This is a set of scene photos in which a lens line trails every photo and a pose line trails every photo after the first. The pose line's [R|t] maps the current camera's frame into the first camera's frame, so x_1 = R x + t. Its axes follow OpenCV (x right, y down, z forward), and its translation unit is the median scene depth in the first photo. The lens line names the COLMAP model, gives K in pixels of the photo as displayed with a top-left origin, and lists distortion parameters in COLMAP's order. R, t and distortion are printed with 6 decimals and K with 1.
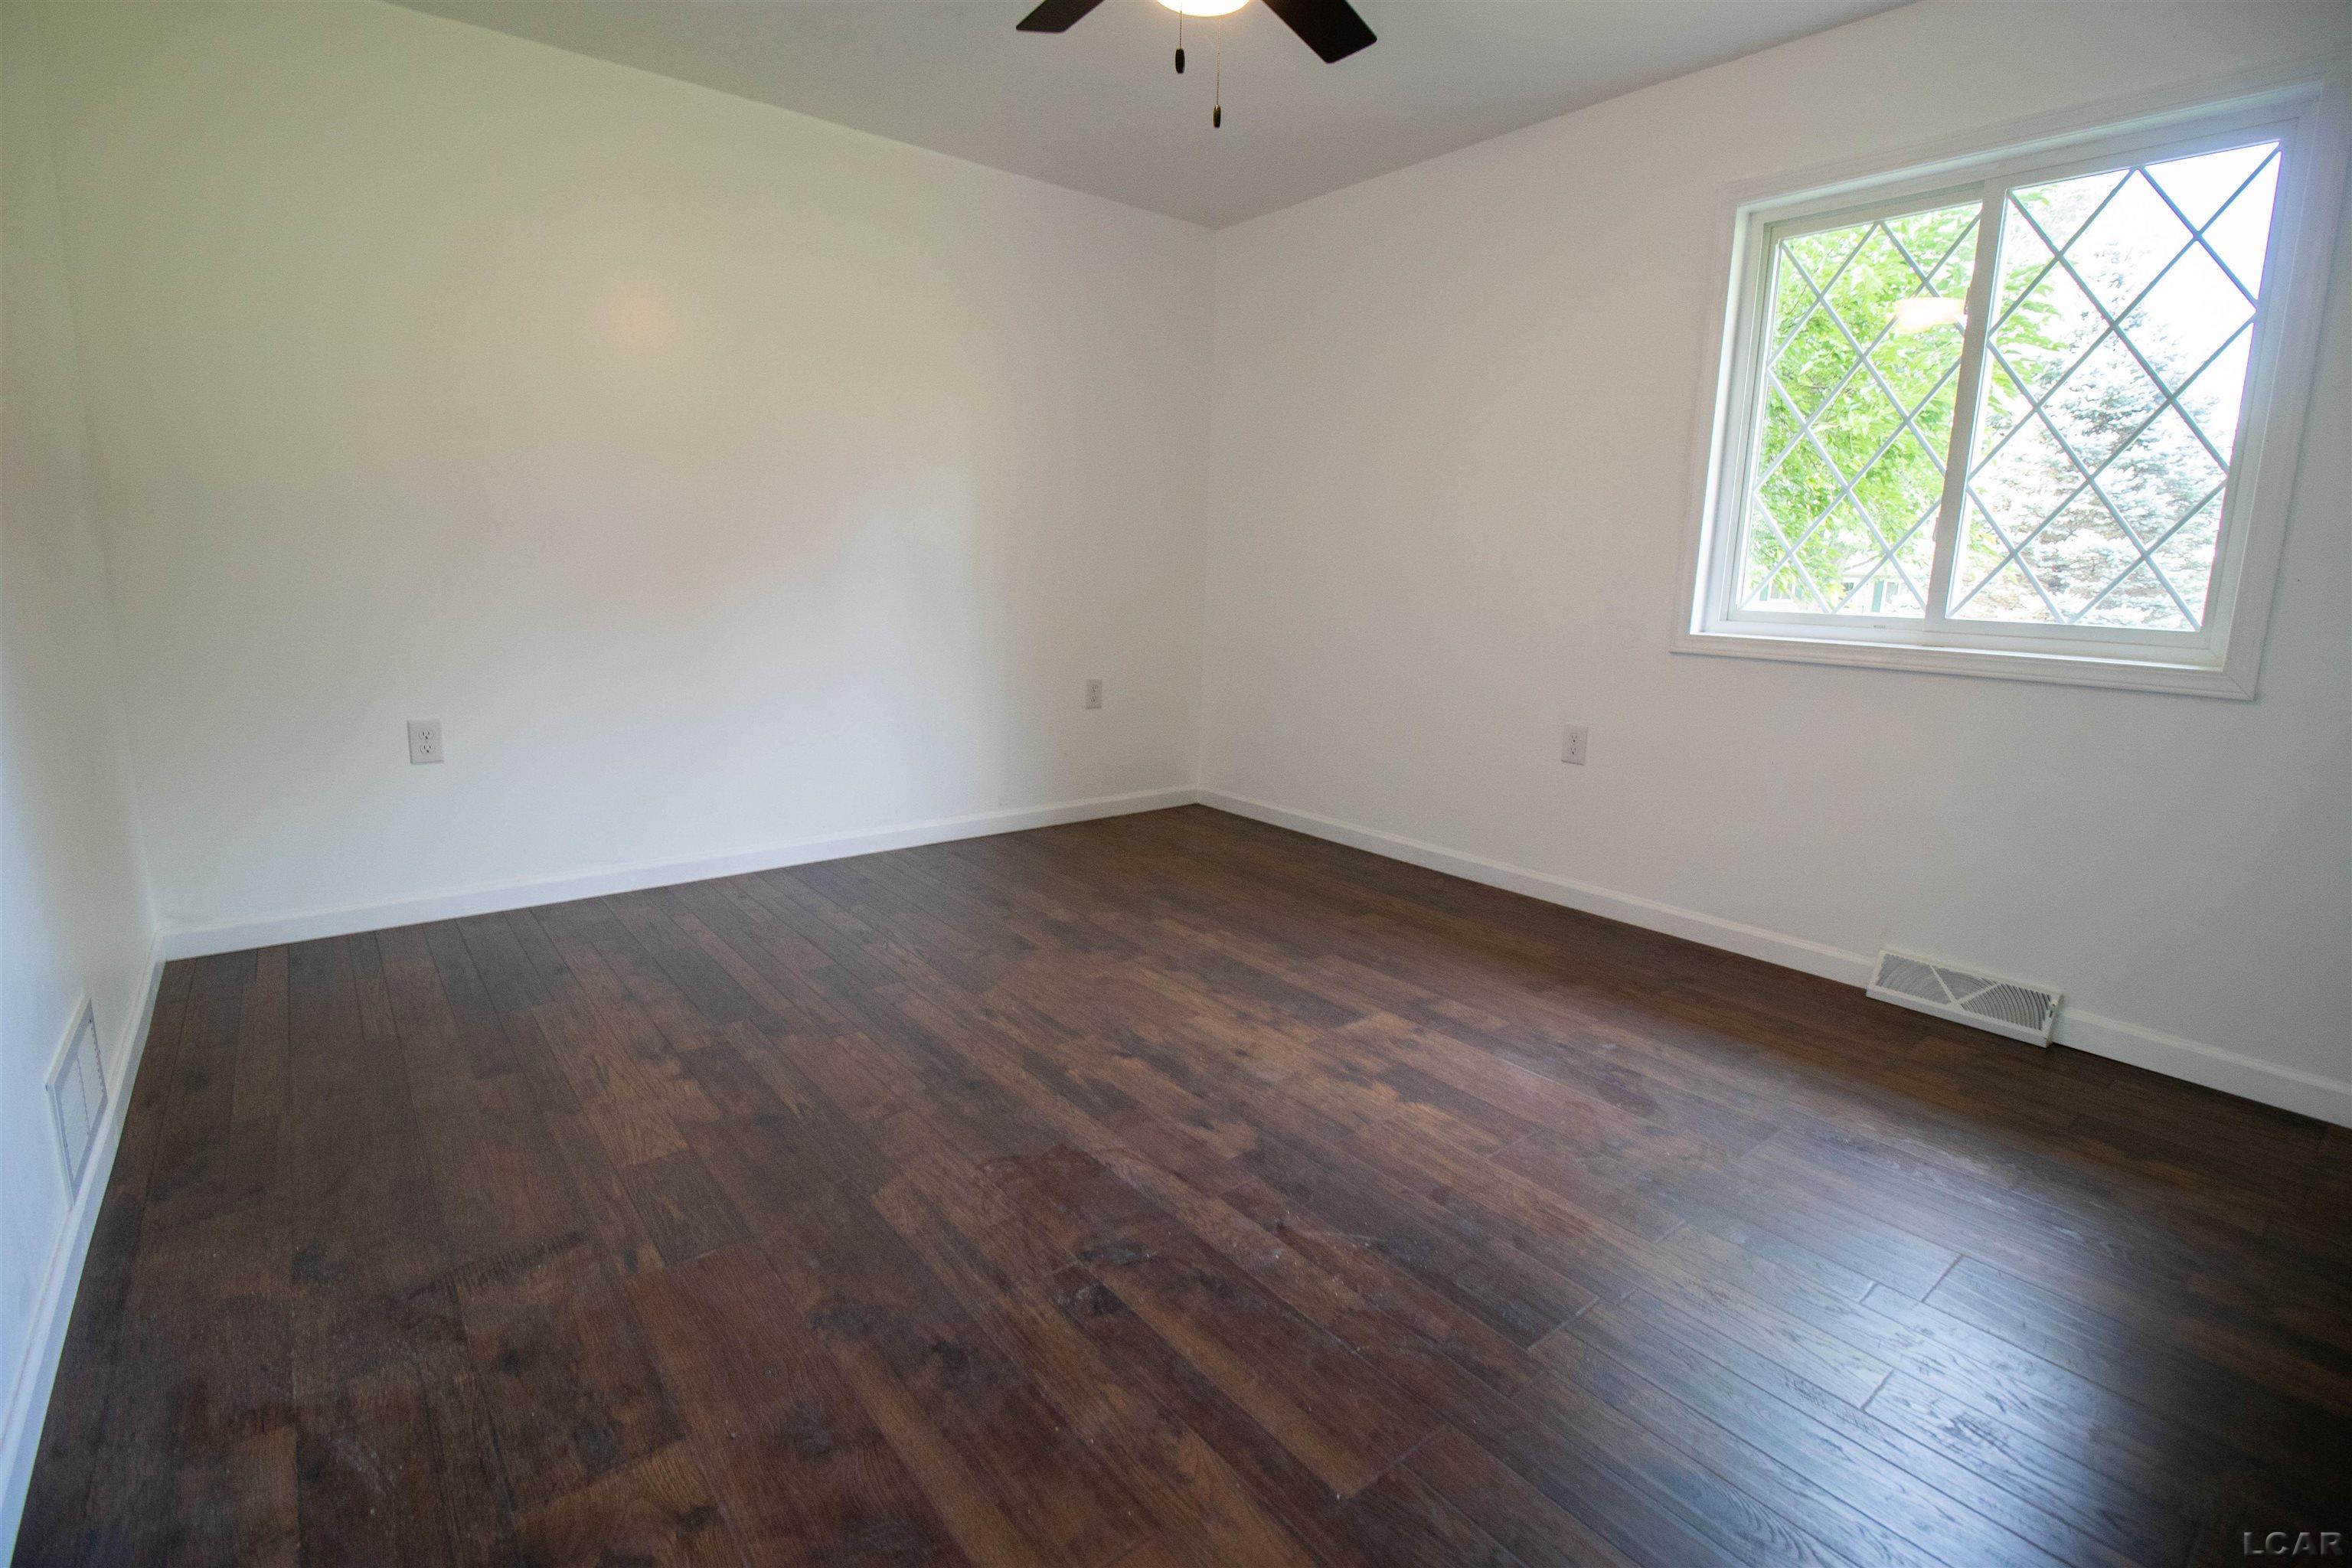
lens RADIAL K [[1082.2, 0, 1175.3], [0, 1082.2, 764.6], [0, 0, 1]] dist [0.004601, -0.017192]
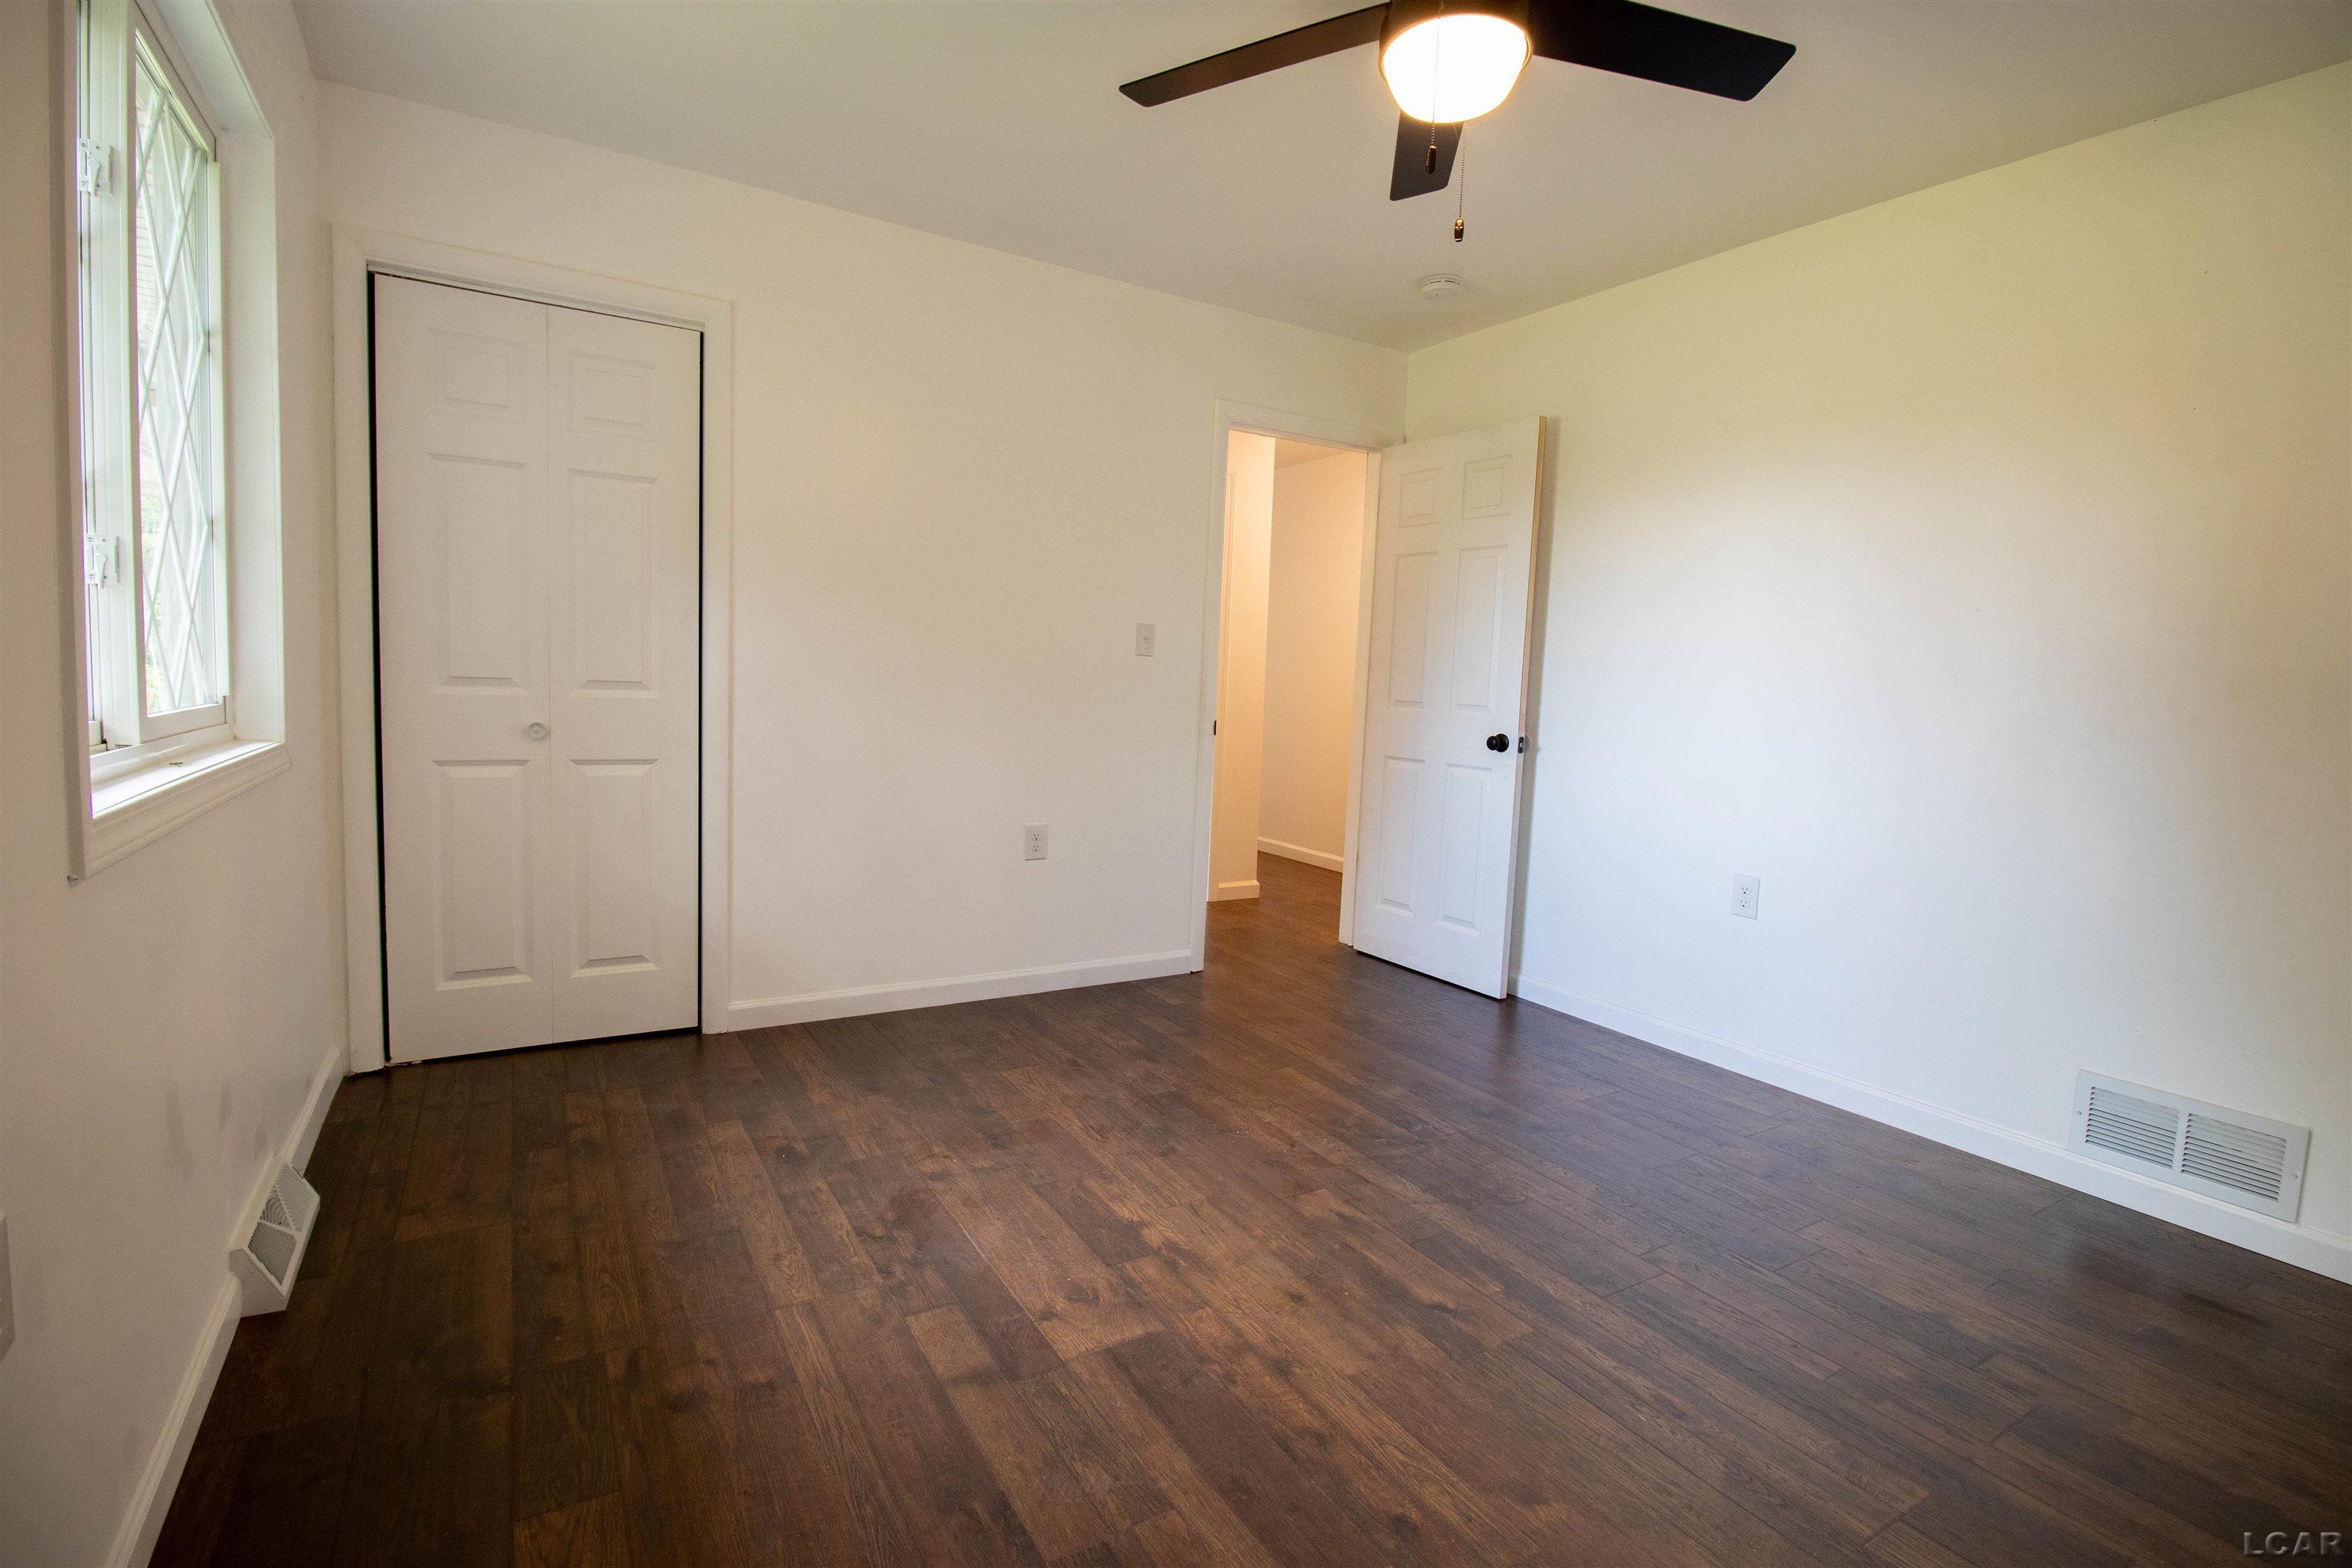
lens RADIAL K [[1082.2, 0, 1175.3], [0, 1082.2, 764.6], [0, 0, 1]] dist [0.004601, -0.017192]
pose [[-0.988420, -0.078050, 0.130130, 0.080968], [-0.042140, 0.965030, 0.258732, -0.345356], [-0.145773, 0.250252, -0.957144, 1.788051]]
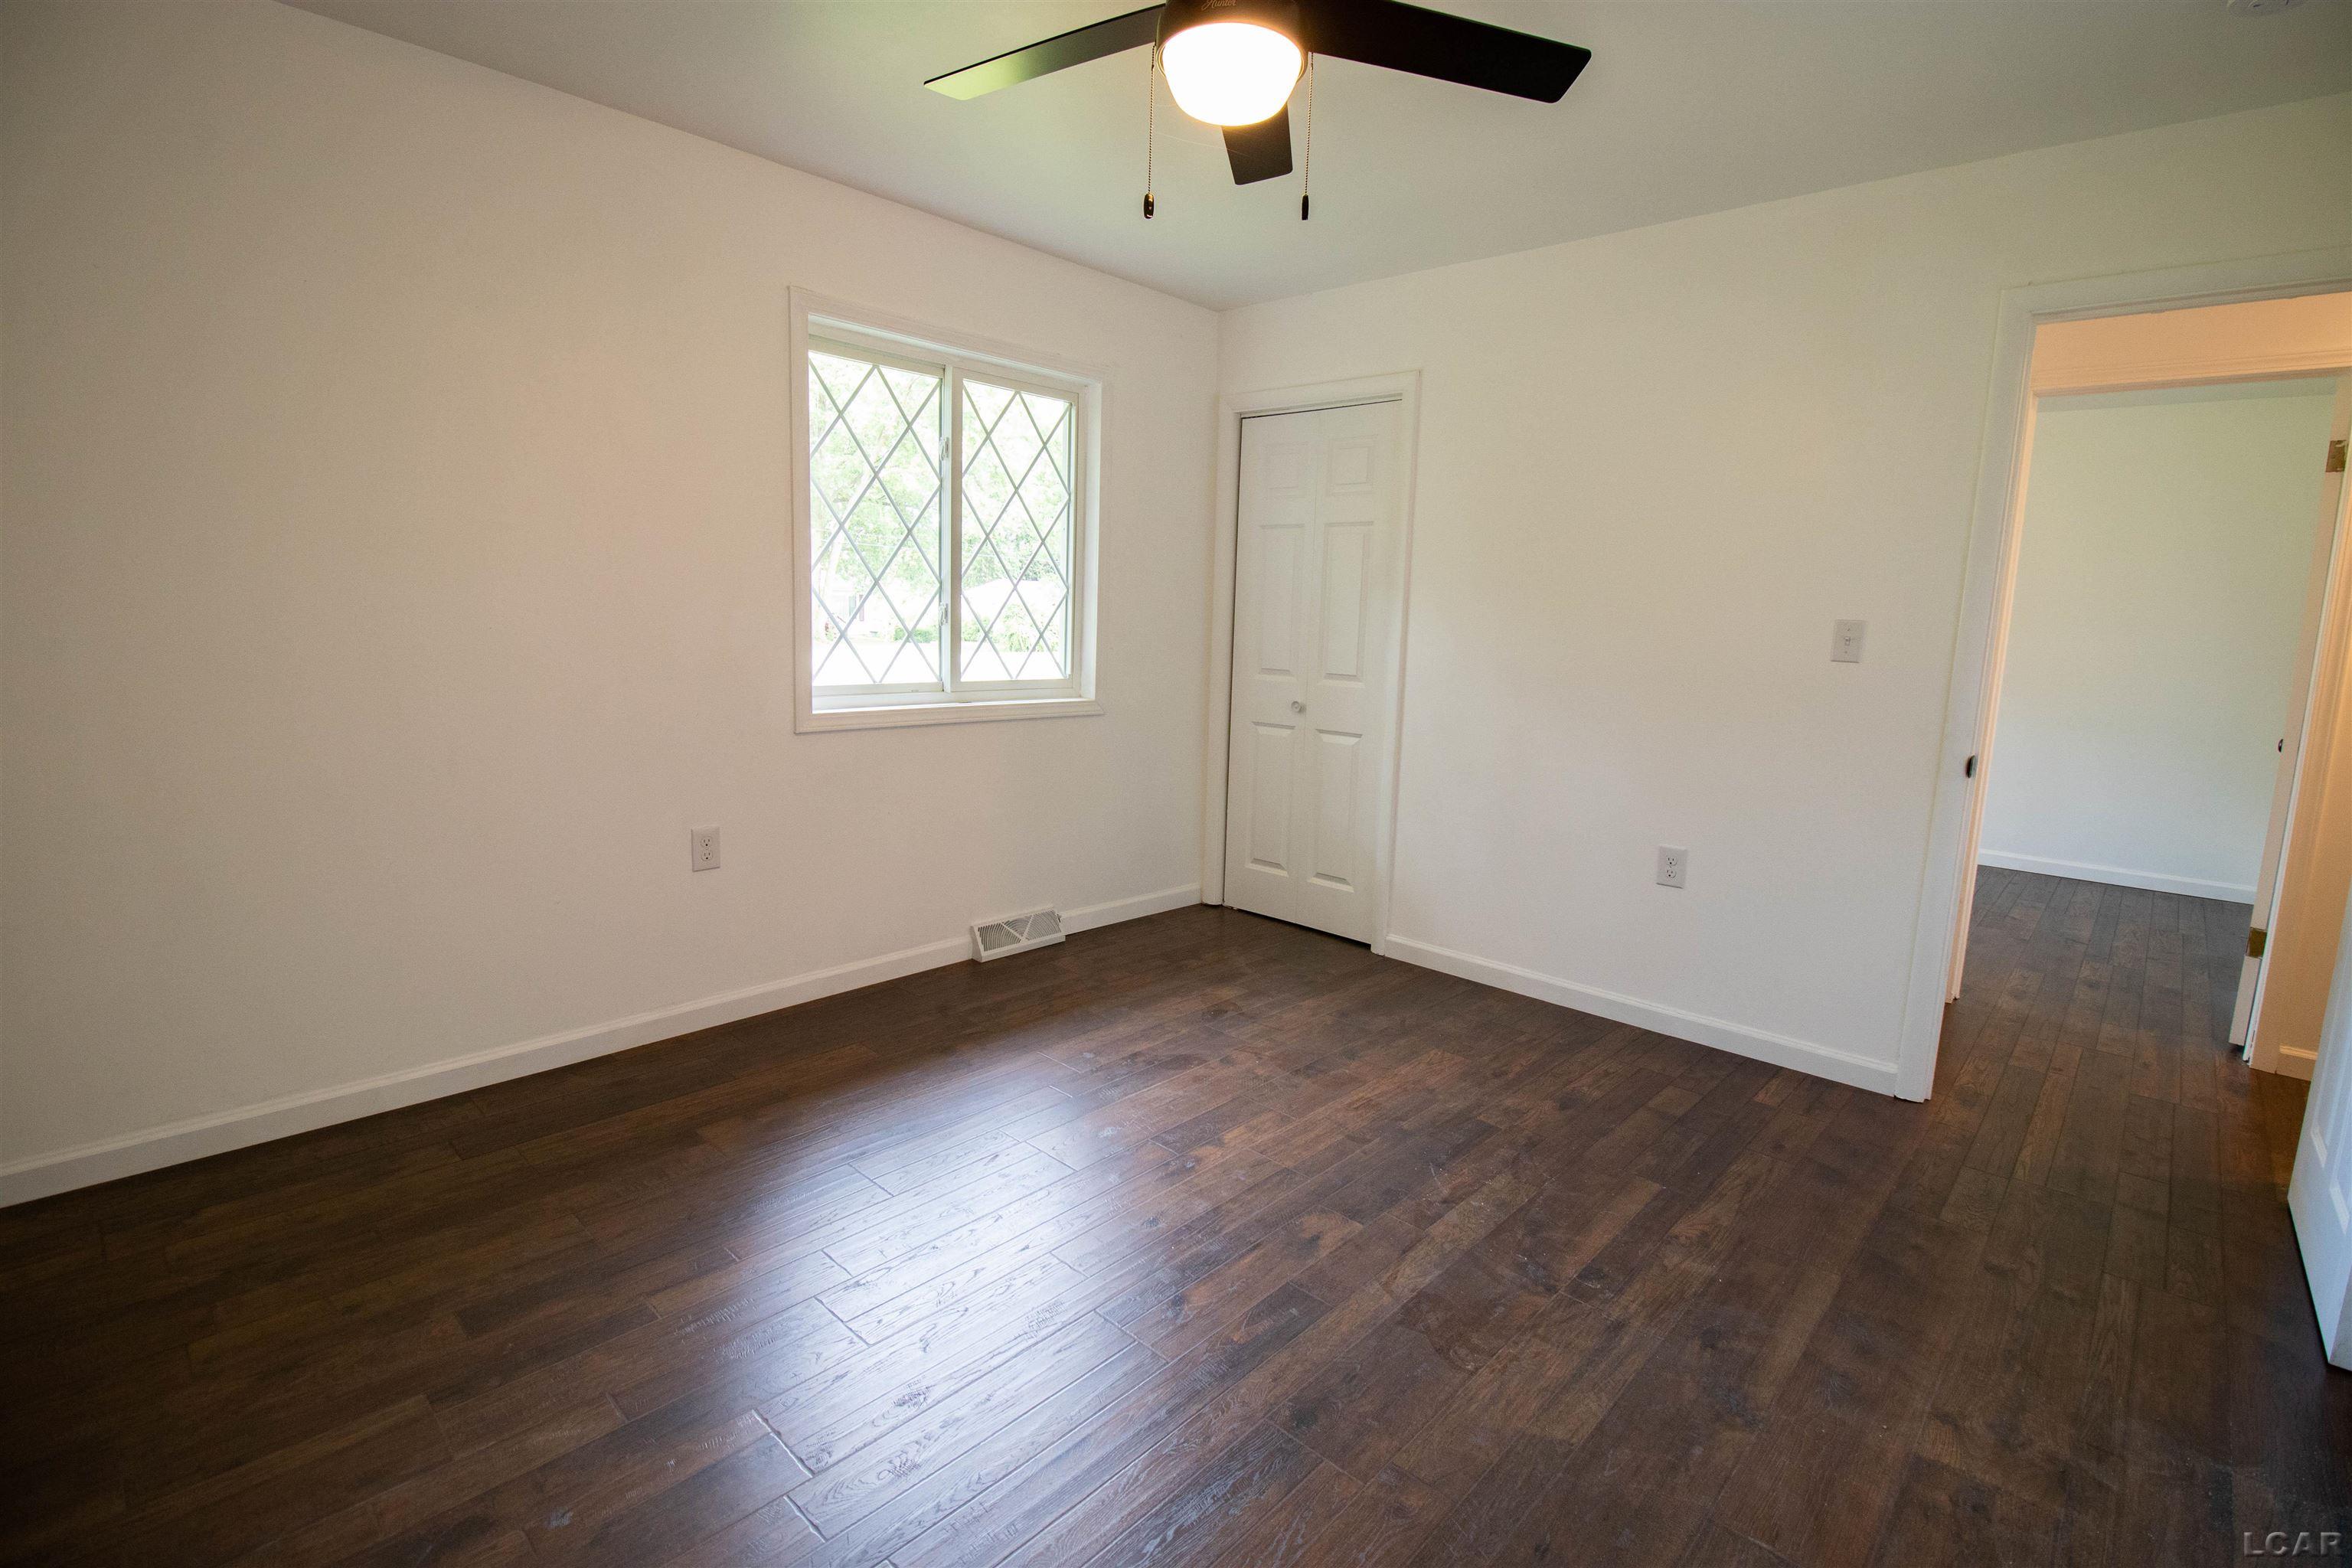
lens RADIAL K [[1082.2, 0, 1175.3], [0, 1082.2, 764.6], [0, 0, 1]] dist [0.004601, -0.017192]
pose [[-0.133568, -0.170610, 0.976244, -0.827823], [0.139942, 0.971953, 0.189007, -0.305667], [-0.981109, 0.161863, -0.105946, 1.072395]]
